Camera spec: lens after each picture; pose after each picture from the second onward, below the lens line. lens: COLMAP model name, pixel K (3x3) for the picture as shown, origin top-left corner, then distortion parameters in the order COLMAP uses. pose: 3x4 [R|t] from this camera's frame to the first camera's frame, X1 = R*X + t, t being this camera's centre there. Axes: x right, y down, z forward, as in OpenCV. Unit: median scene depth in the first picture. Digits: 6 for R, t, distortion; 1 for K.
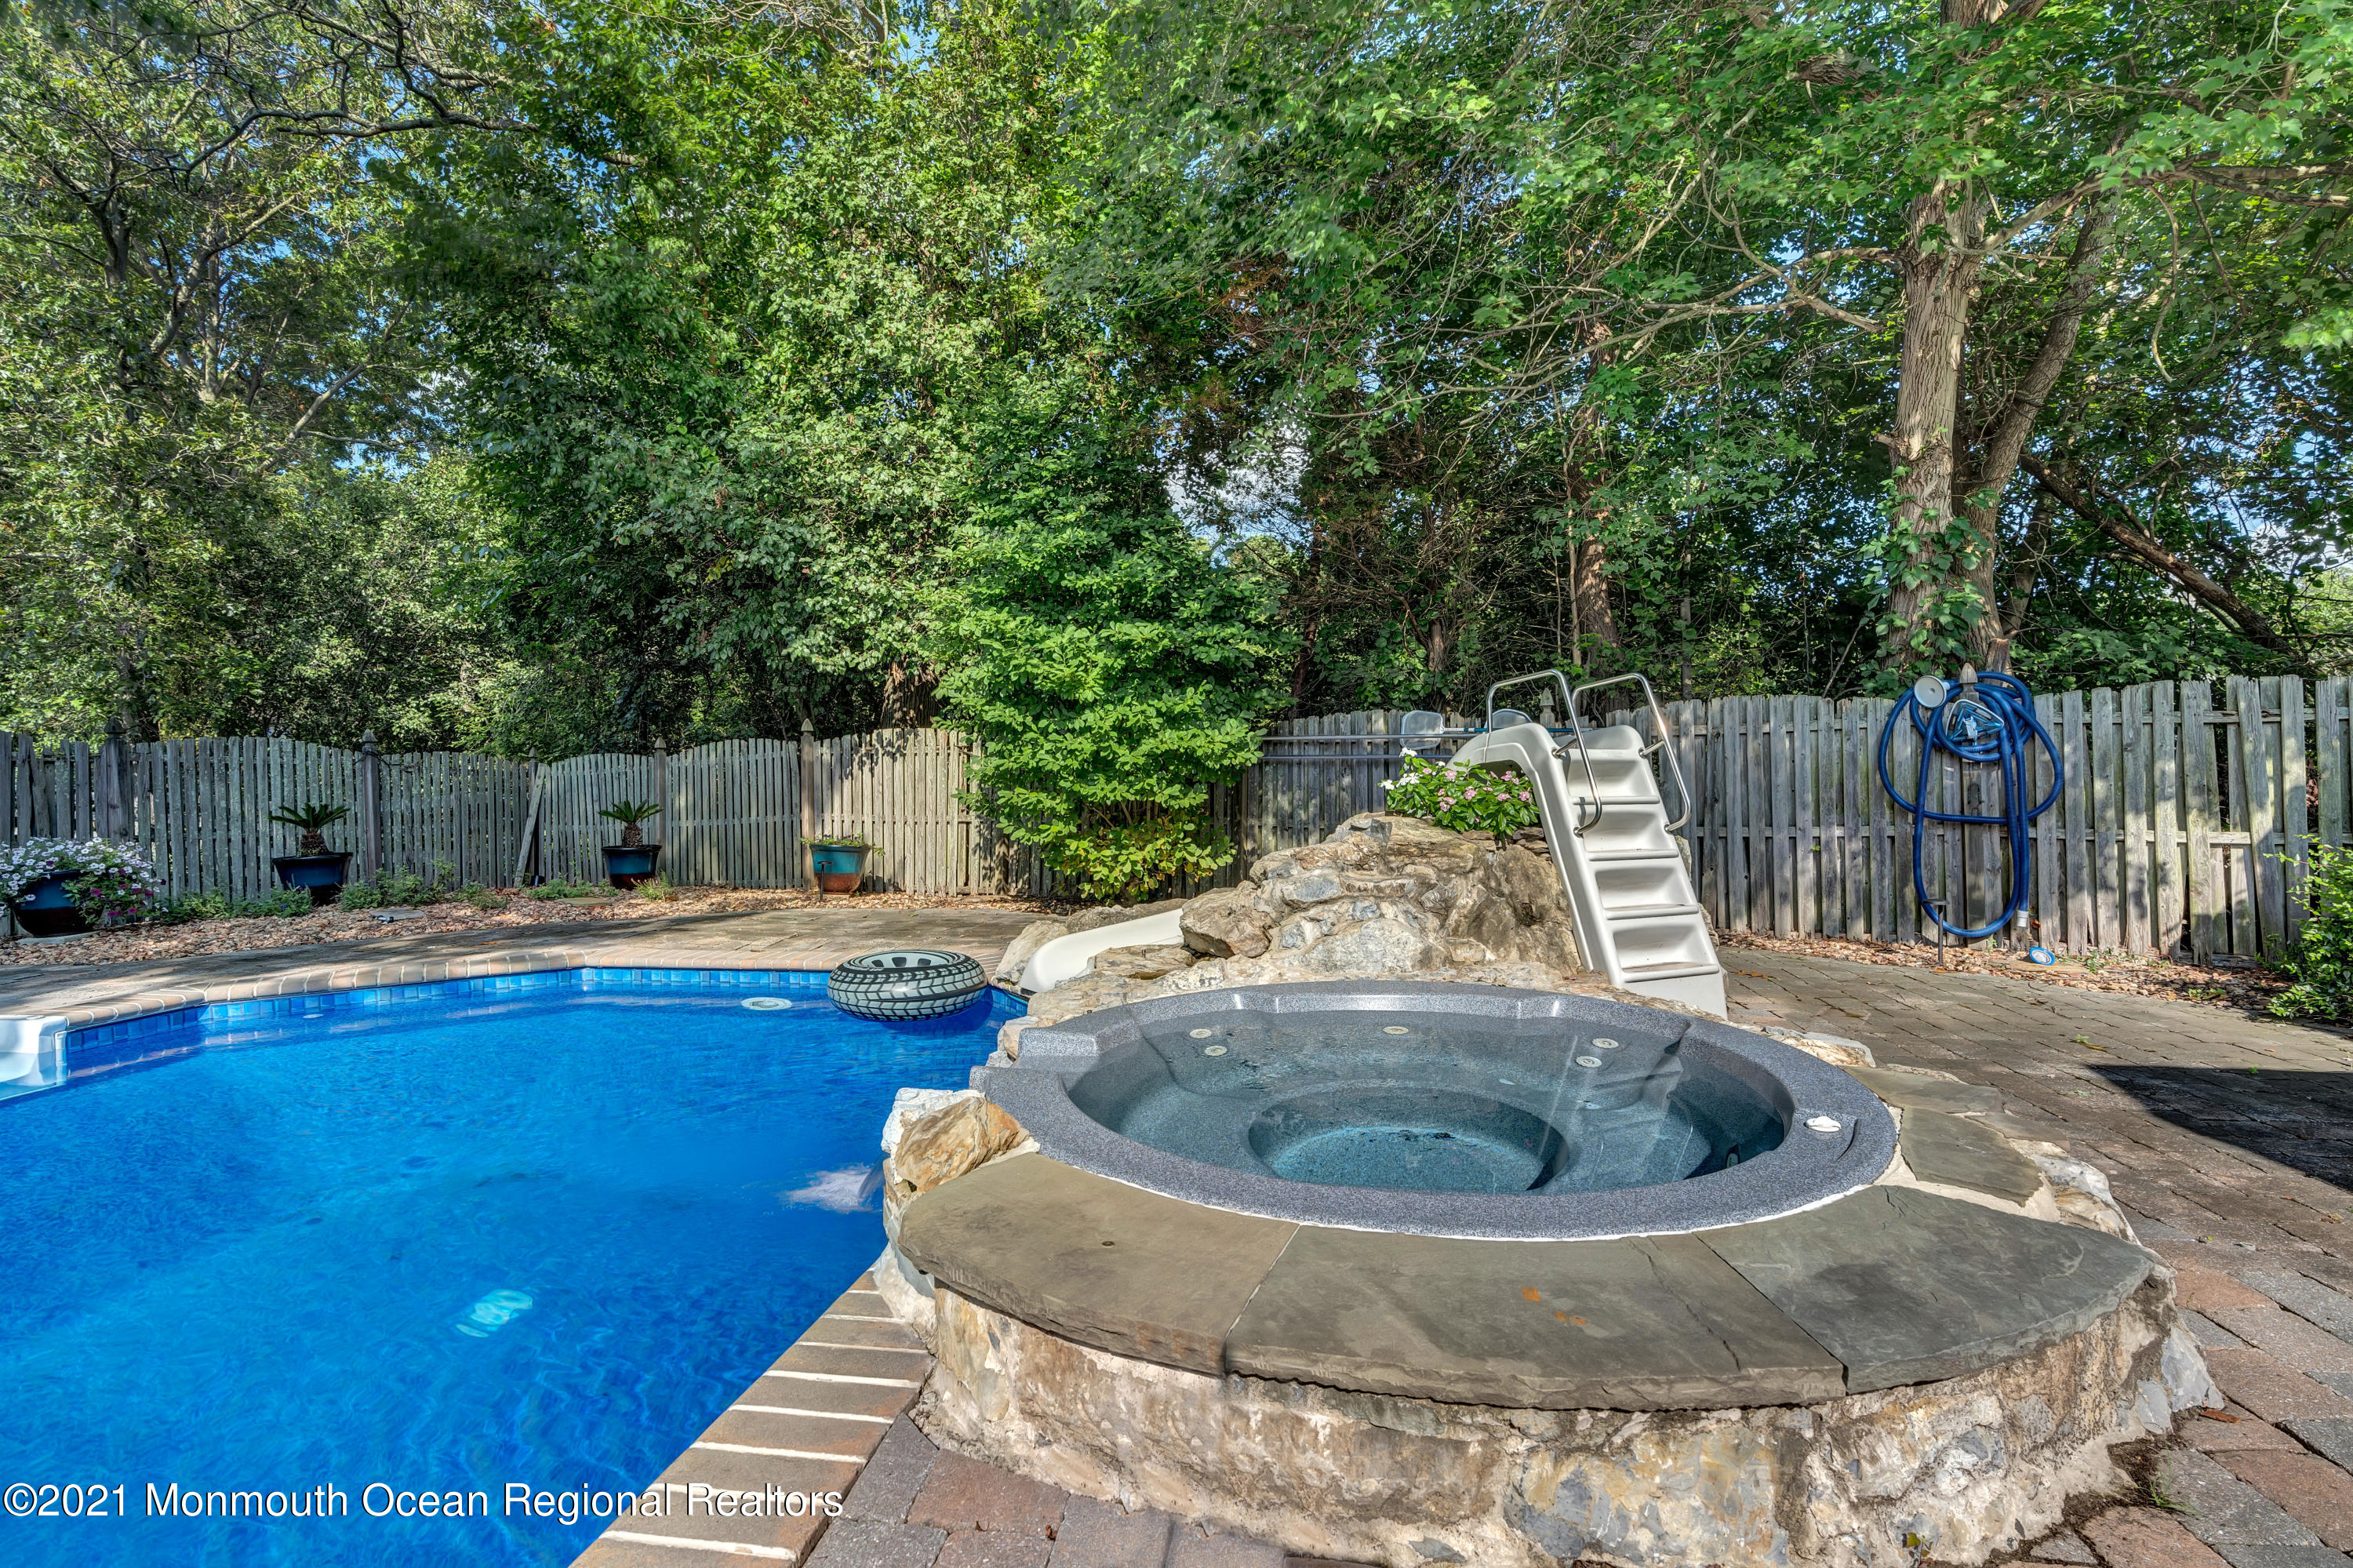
lens RADIAL K [[1070.0, 0, 1178.8], [0, 1070.0, 785.5], [0, 0, 1]] dist [-0.005425, 0.000096]
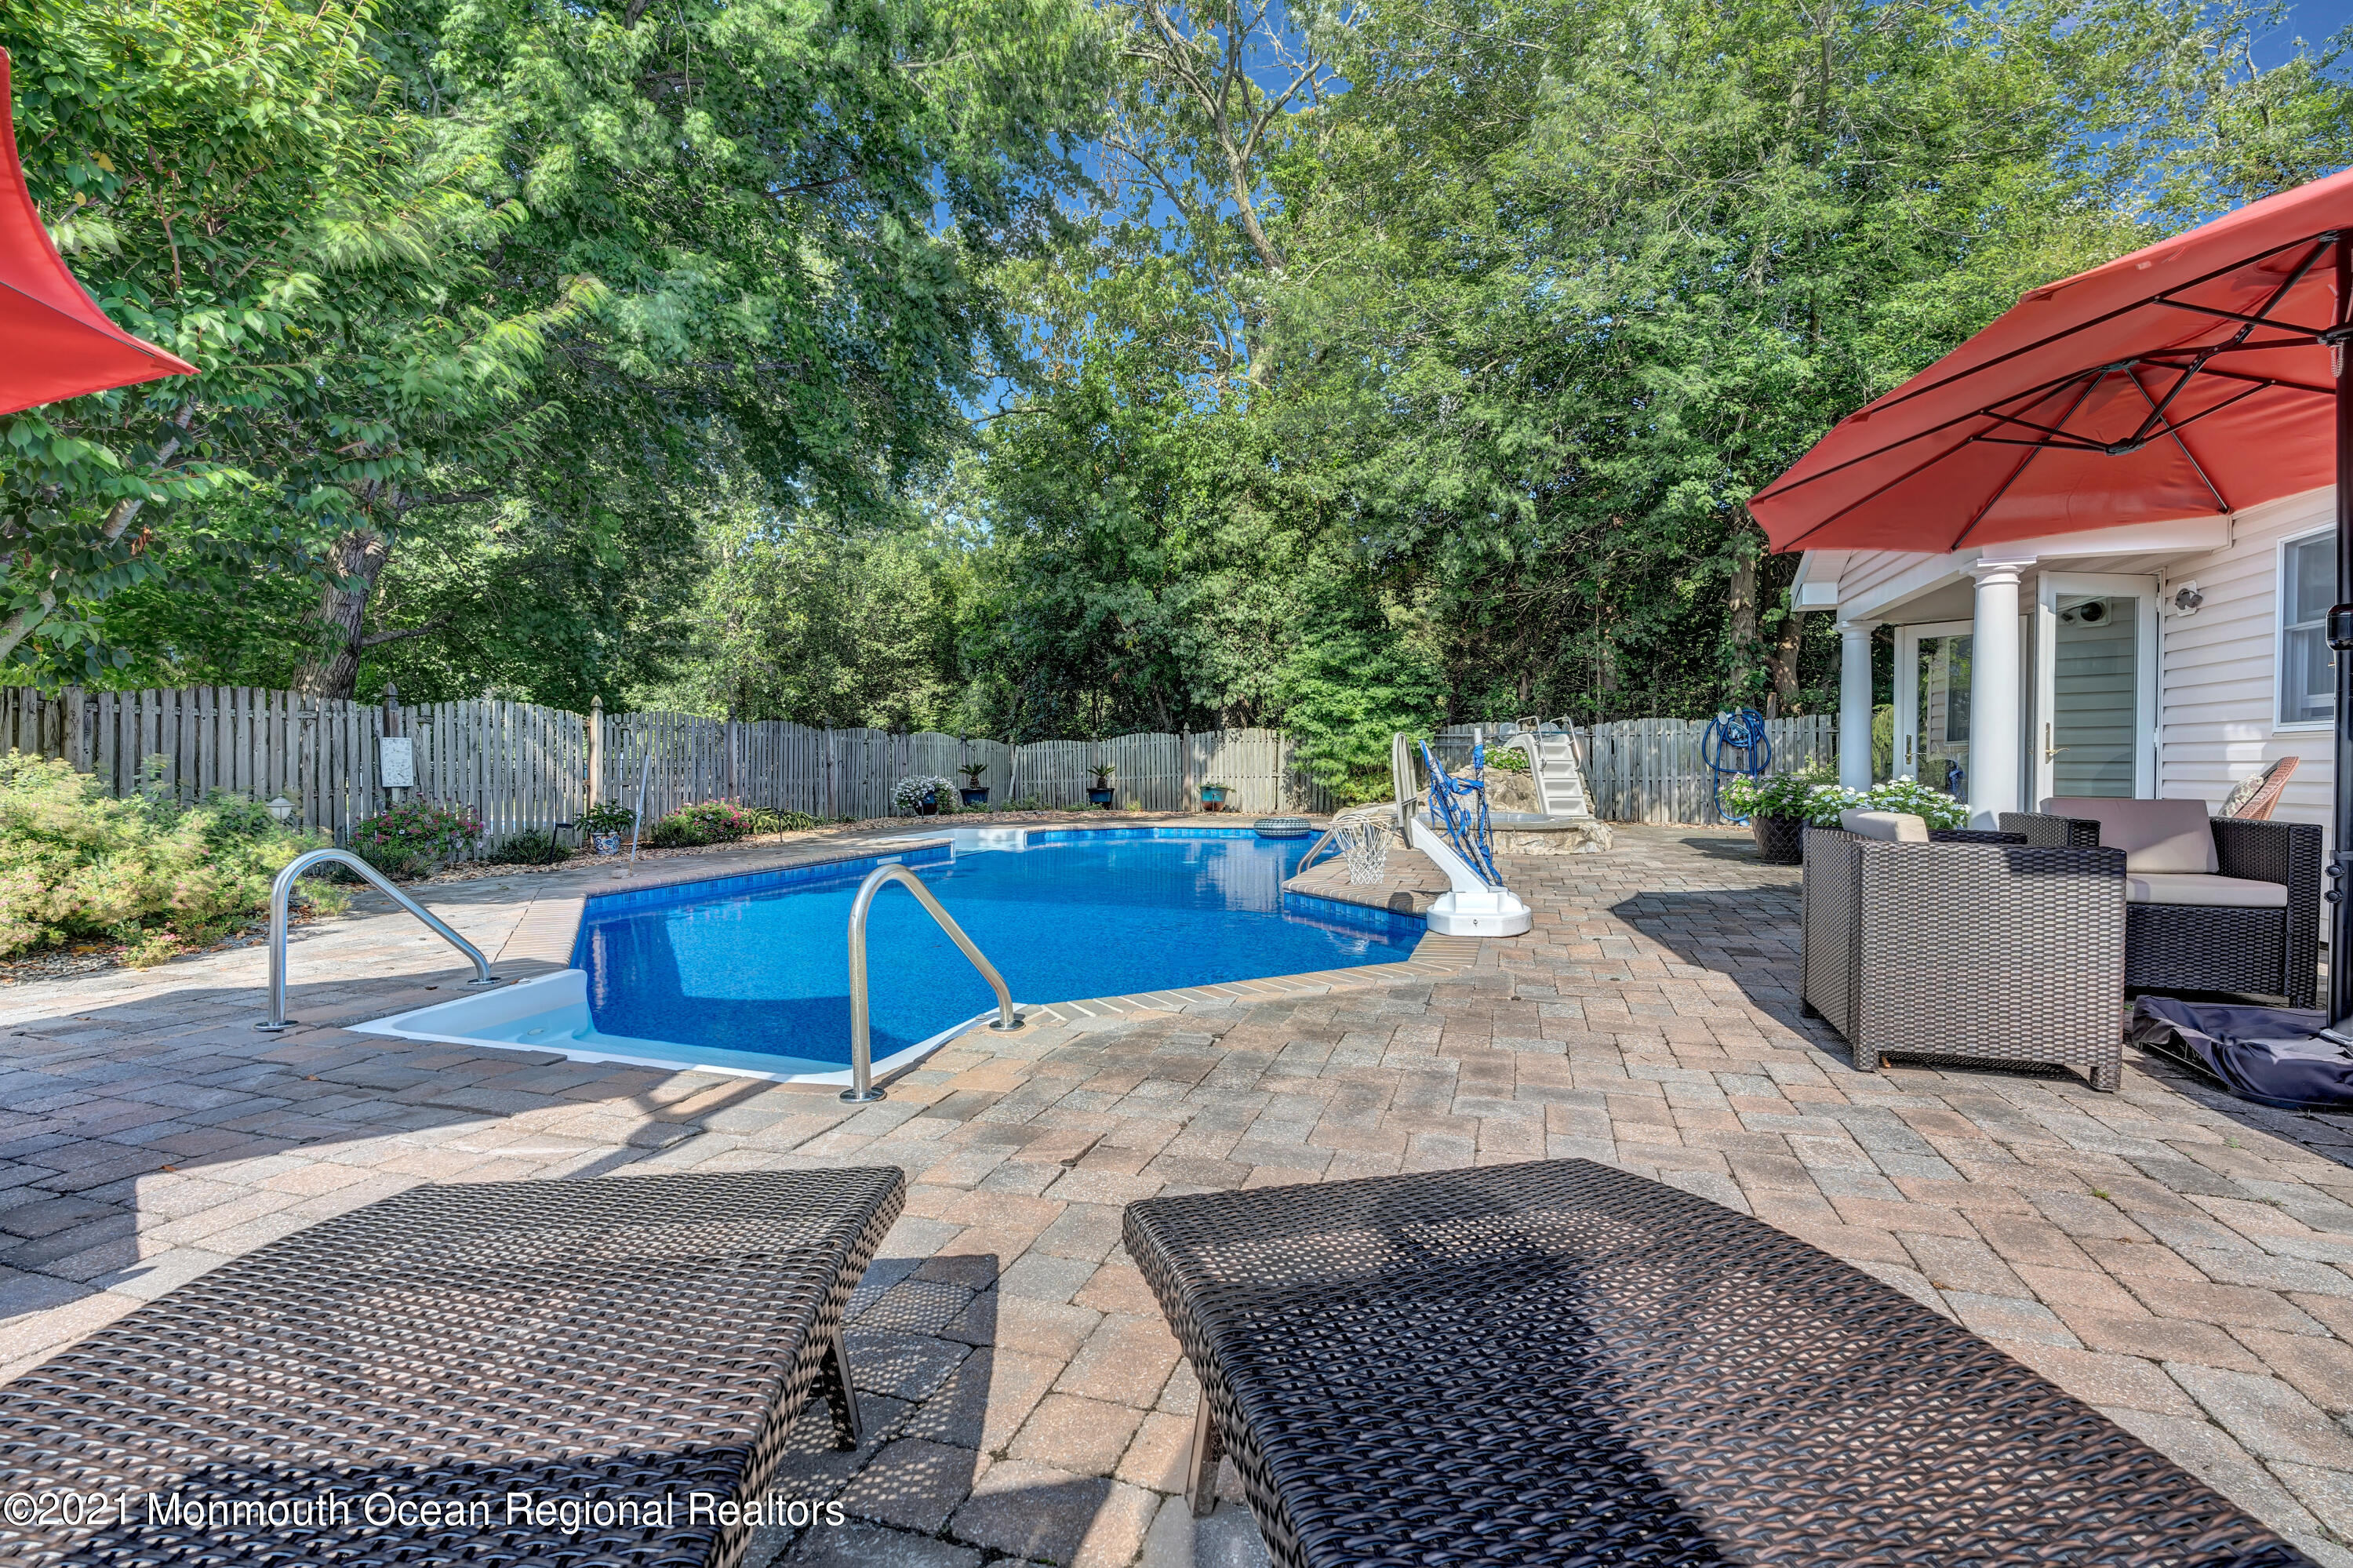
lens RADIAL K [[1070.0, 0, 1178.1], [0, 1070.0, 782.5], [0, 0, 1]] dist [-0.005425, 0.000096]
pose [[0.989521, 0.009255, -0.144095, -0.132070], [-0.007436, 0.999886, 0.013158, 0.027650], [0.144201, -0.011948, 0.989476, -1.343353]]
